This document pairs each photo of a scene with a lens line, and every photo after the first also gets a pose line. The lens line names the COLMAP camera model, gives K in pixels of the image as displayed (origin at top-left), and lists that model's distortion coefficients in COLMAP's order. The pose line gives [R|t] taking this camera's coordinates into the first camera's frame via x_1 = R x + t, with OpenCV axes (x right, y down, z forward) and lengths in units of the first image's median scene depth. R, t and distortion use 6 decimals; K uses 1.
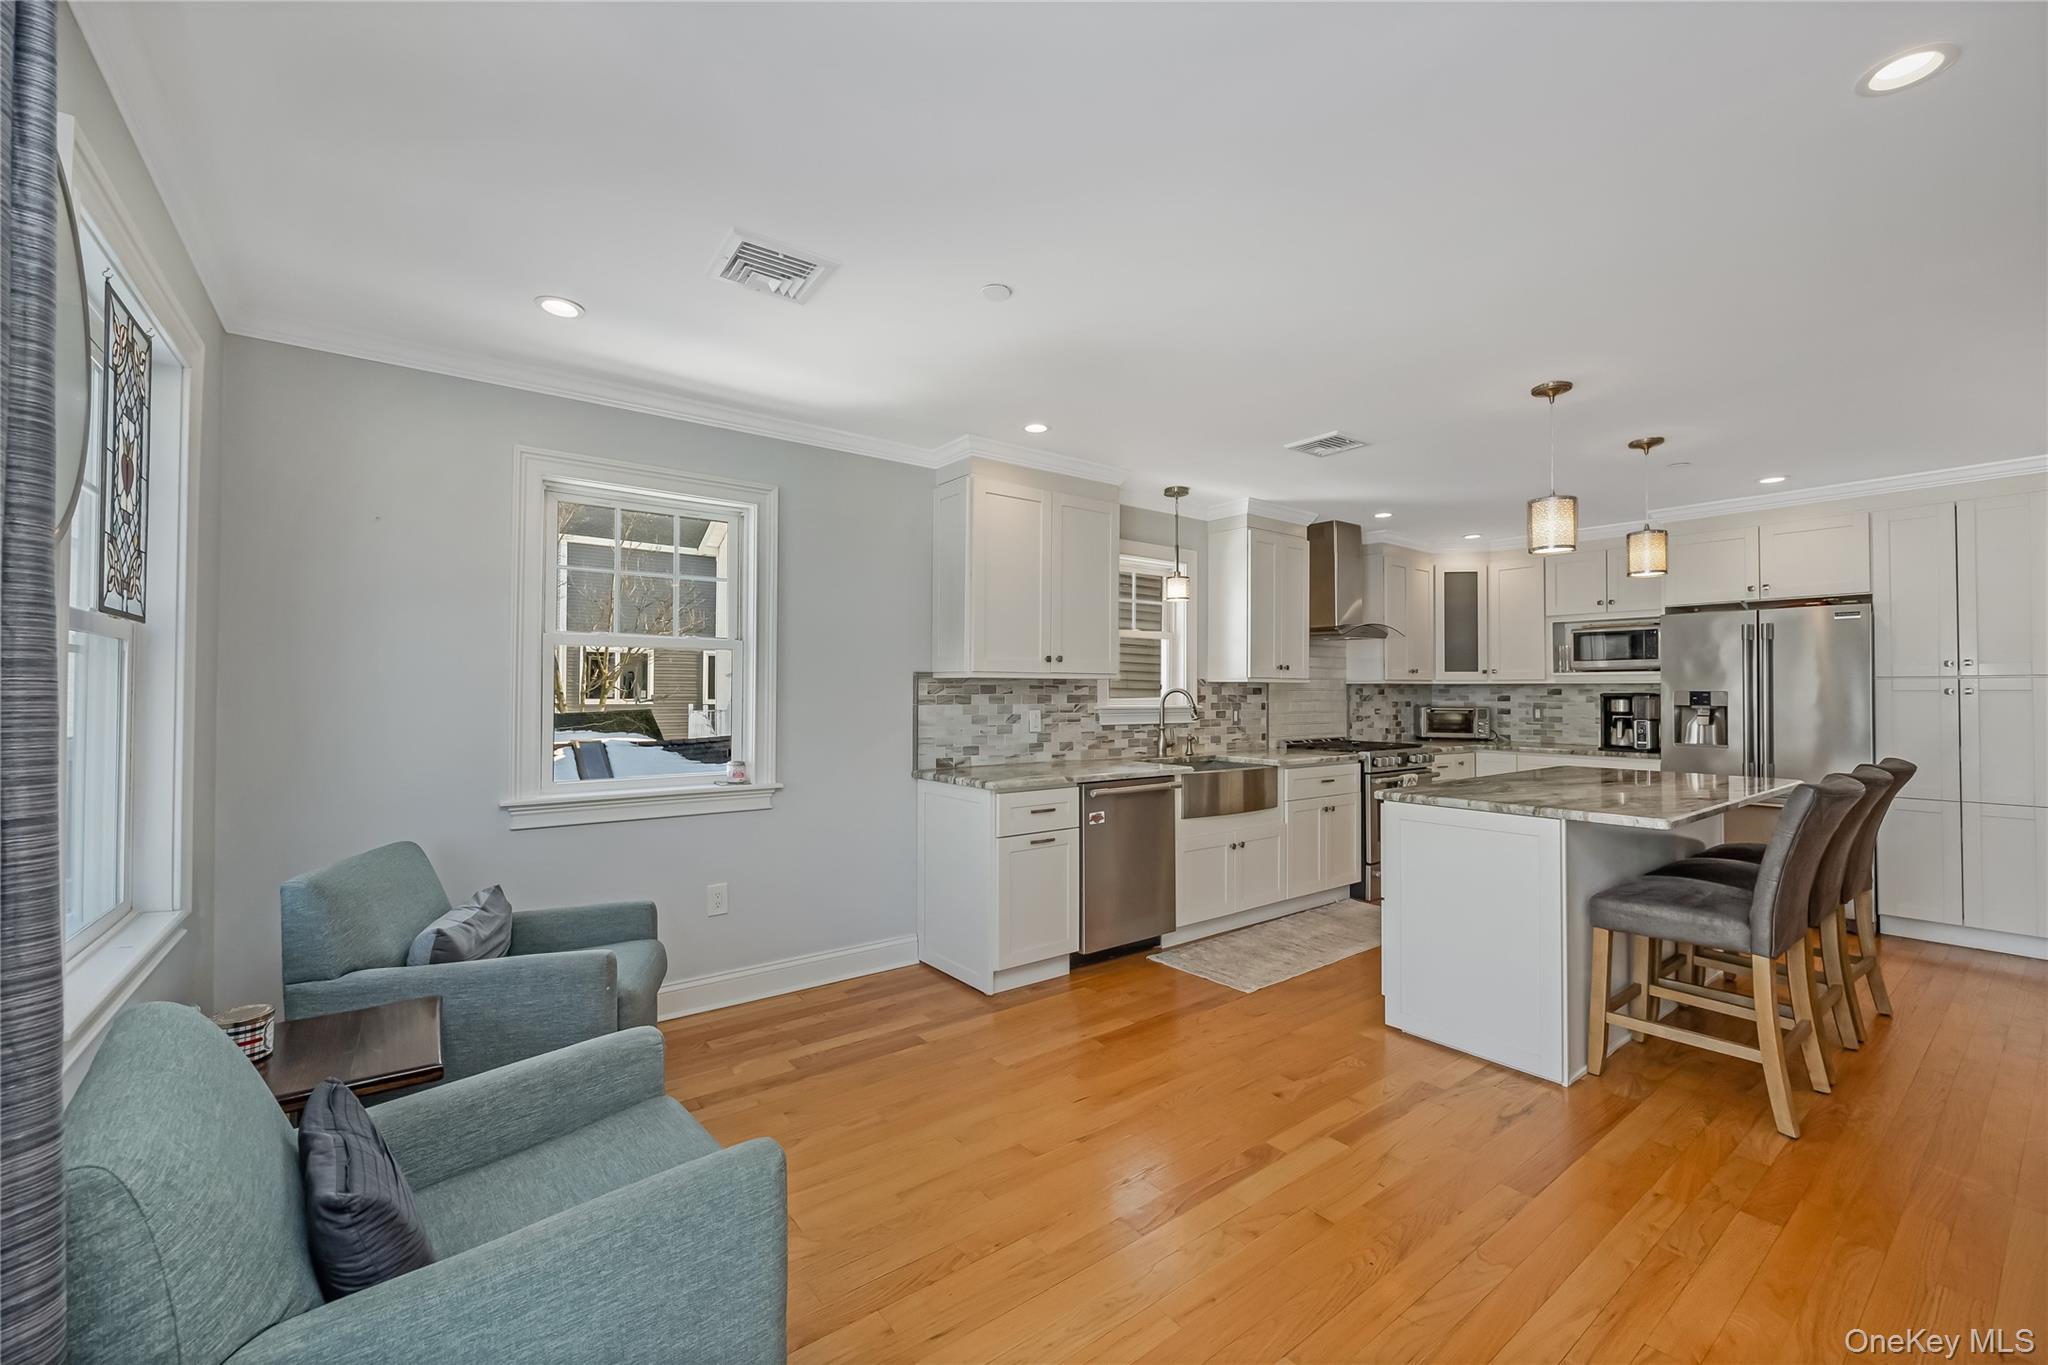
lens RADIAL K [[831.4, 0, 1026.7], [0, 831.4, 676.7], [0, 0, 1]] dist [0.000697, 0.000054]
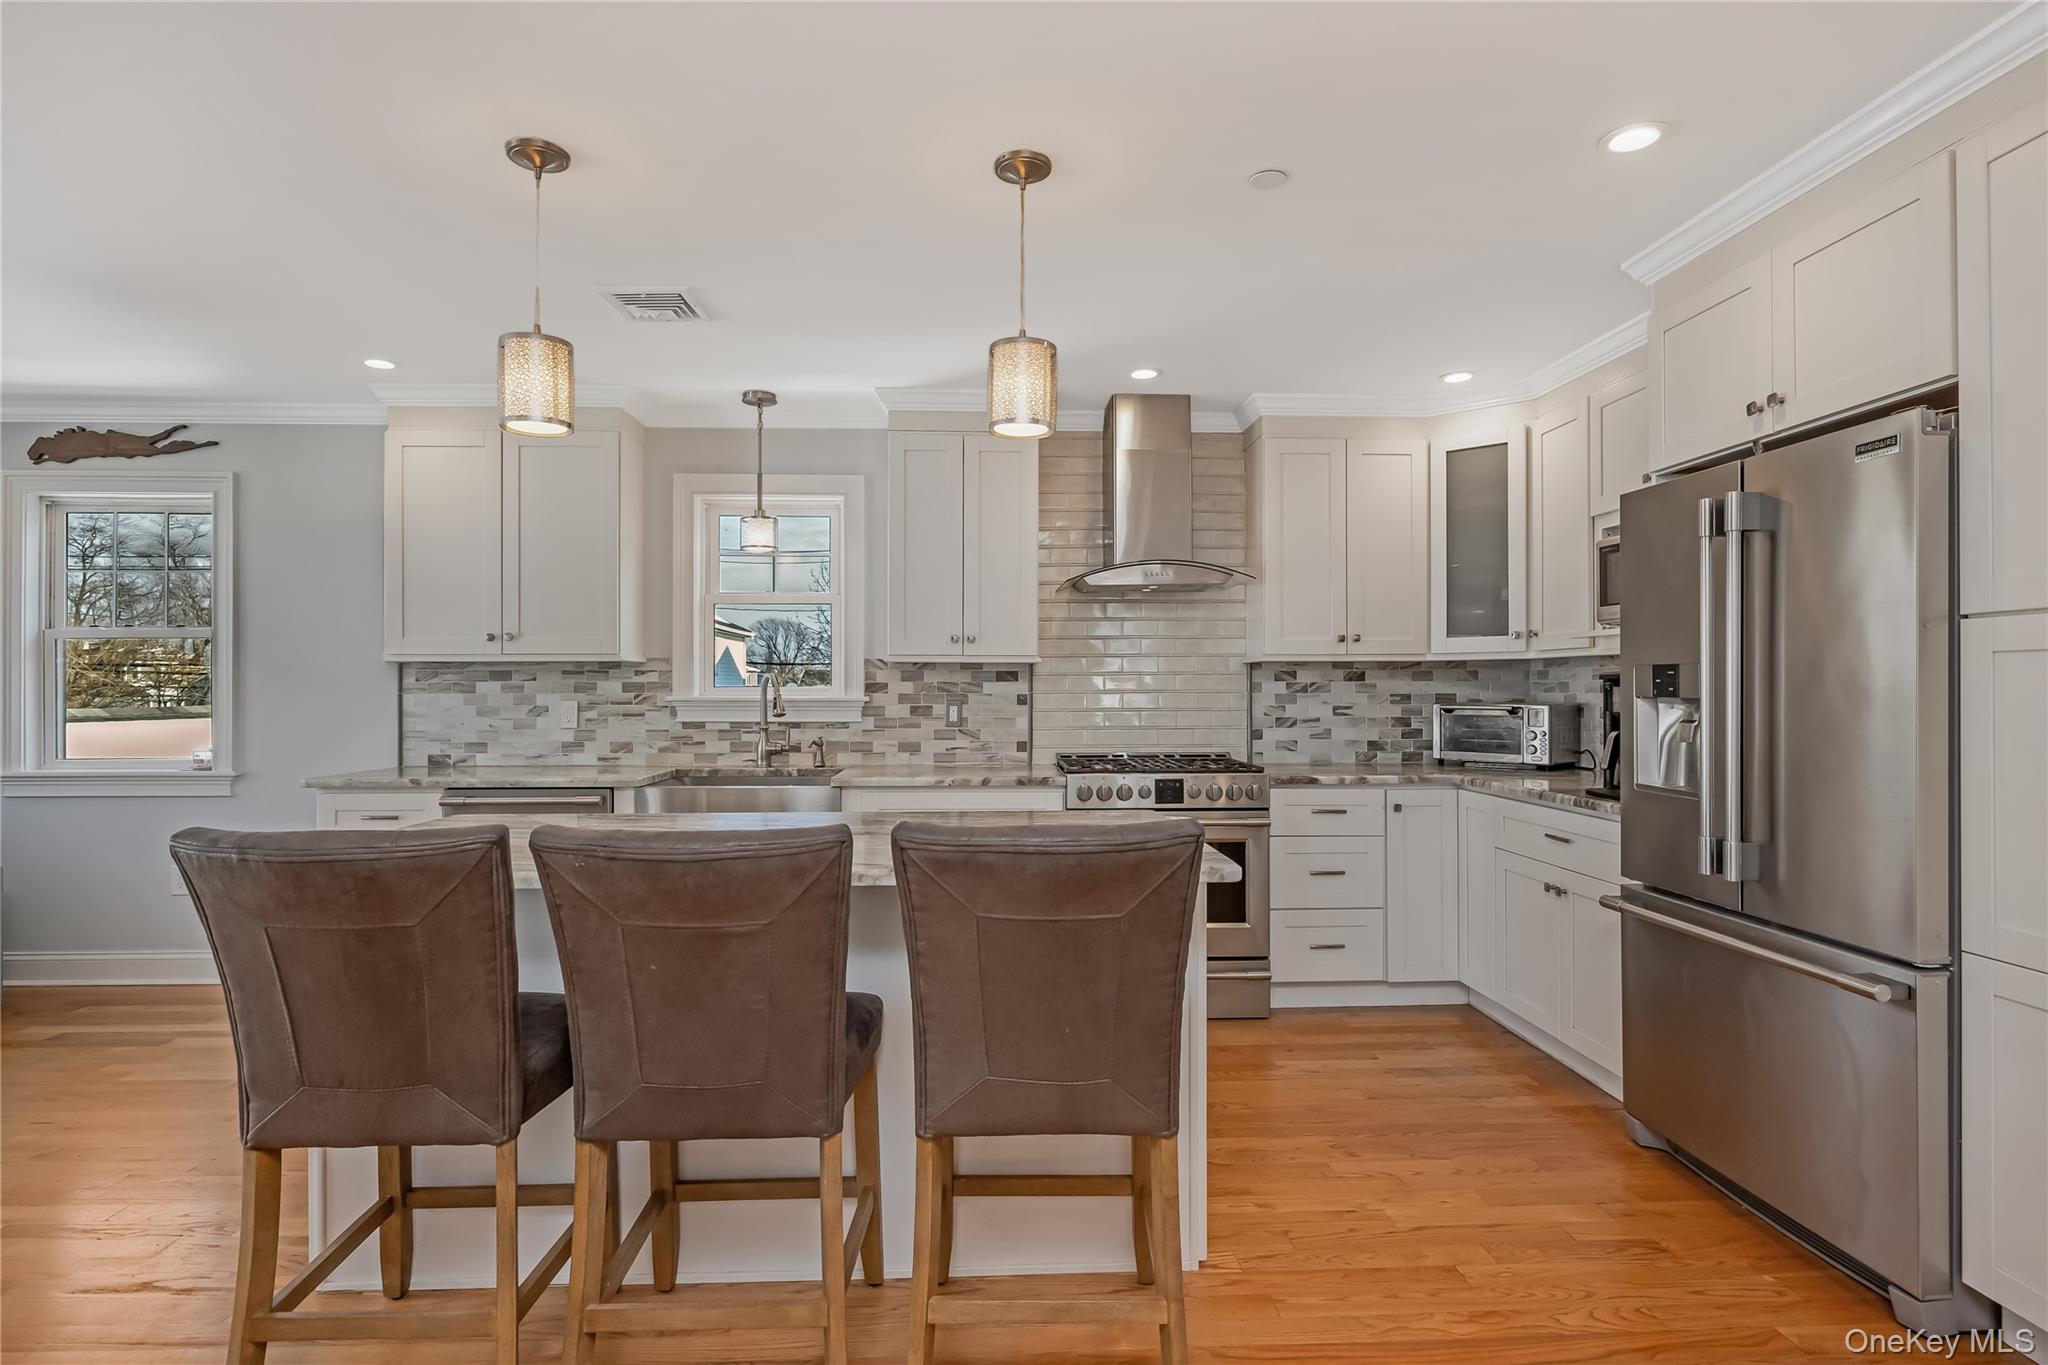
lens RADIAL K [[1077.1, 0, 1025.4], [0, 1077.1, 693.4], [0, 0, 1]] dist [-0.004578, -0.001581]
pose [[0.821211, -0.002966, -0.570616, 0.886310], [0.013158, 0.999819, 0.013739, 0.022482], [0.570472, -0.018791, 0.821102, 0.363693]]
